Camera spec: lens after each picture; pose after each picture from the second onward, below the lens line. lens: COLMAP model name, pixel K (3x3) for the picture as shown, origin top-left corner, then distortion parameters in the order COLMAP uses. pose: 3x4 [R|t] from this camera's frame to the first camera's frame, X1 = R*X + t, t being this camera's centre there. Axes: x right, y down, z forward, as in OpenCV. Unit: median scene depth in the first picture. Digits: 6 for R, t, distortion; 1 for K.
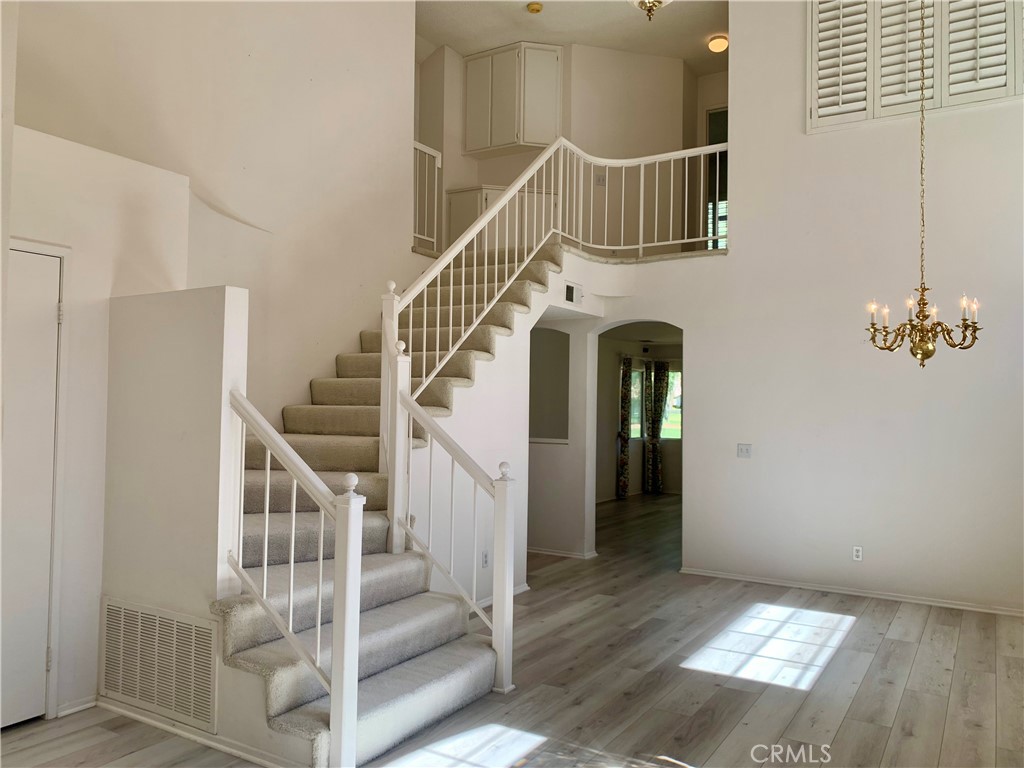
lens RADIAL K [[786.8, 0, 508.0], [0, 786.8, 380.9], [0, 0, 1]] dist [0.016000, -0.004873]
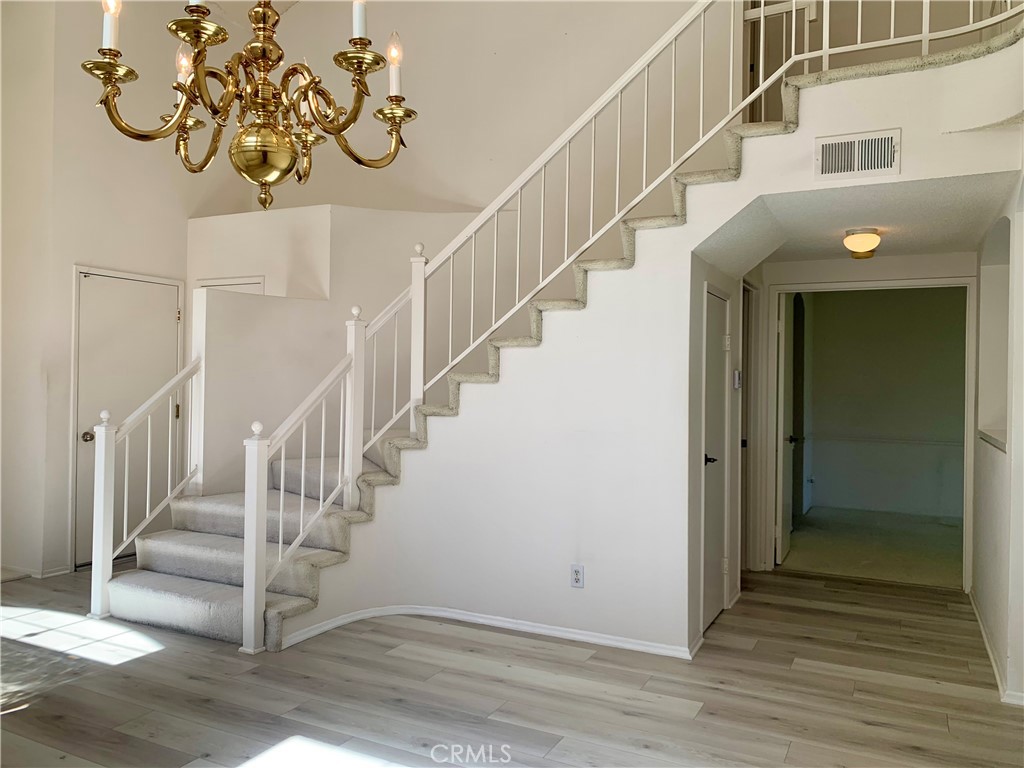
lens RADIAL K [[786.8, 0, 507.1], [0, 786.8, 384.5], [0, 0, 1]] dist [0.016000, -0.004873]
pose [[0.071400, -0.016494, -0.997311, 0.708144], [0.018319, 0.999716, -0.015222, 0.054689], [0.997280, -0.017183, 0.071682, 0.878497]]
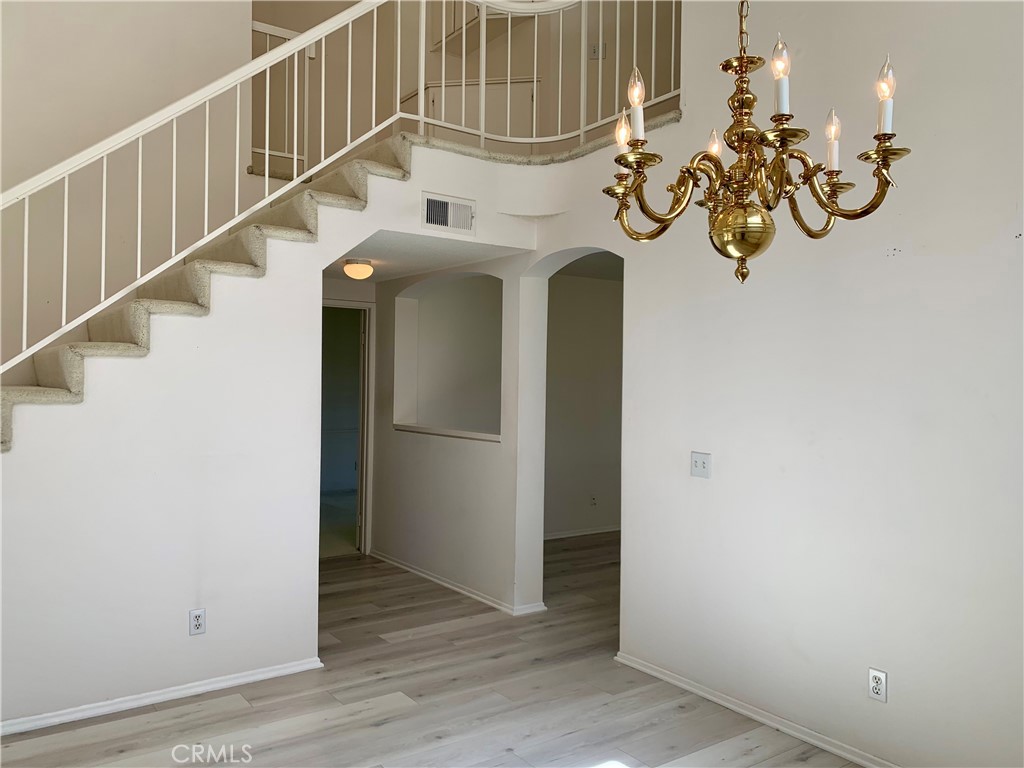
lens RADIAL K [[786.8, 0, 508.6], [0, 786.8, 385.1], [0, 0, 1]] dist [0.016000, -0.004873]
pose [[0.917499, -0.003294, -0.397723, 0.466111], [0.016073, 0.999456, 0.028802, 0.015735], [0.397412, -0.032819, 0.917053, 0.505976]]
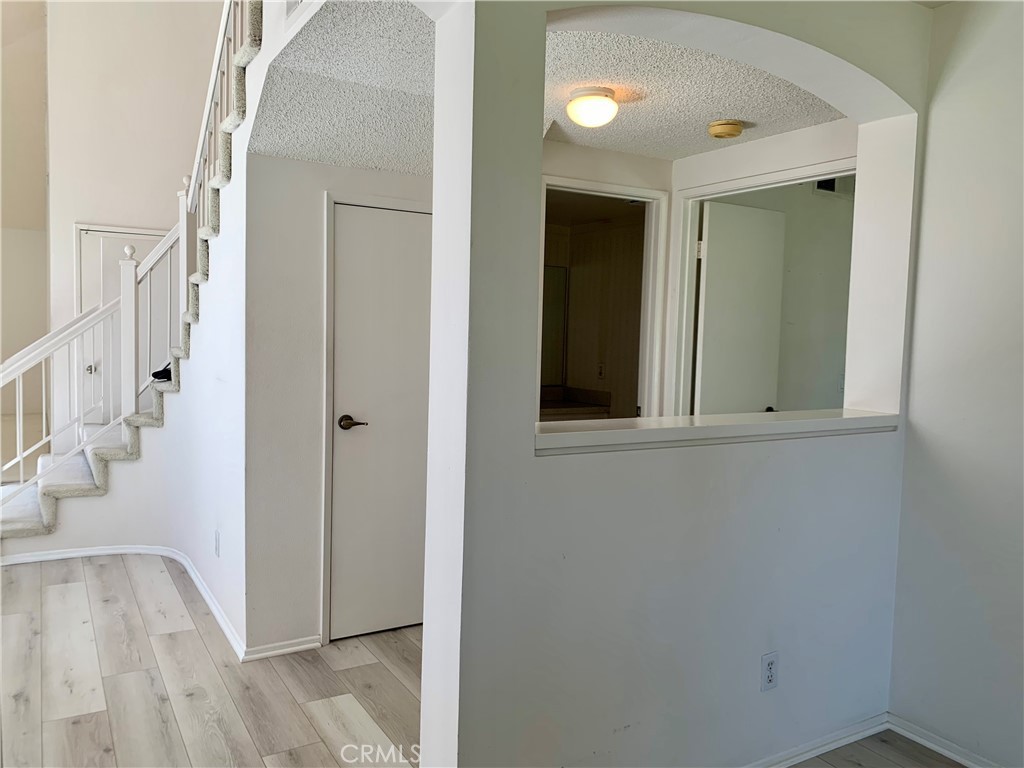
lens RADIAL K [[786.8, 0, 502.6], [0, 786.8, 382.8], [0, 0, 1]] dist [0.016000, -0.004873]
pose [[-0.477733, 0.027549, -0.878073, 0.427710], [-0.009684, 0.999282, 0.036620, 0.066298], [0.878451, 0.025998, -0.477124, 1.508814]]
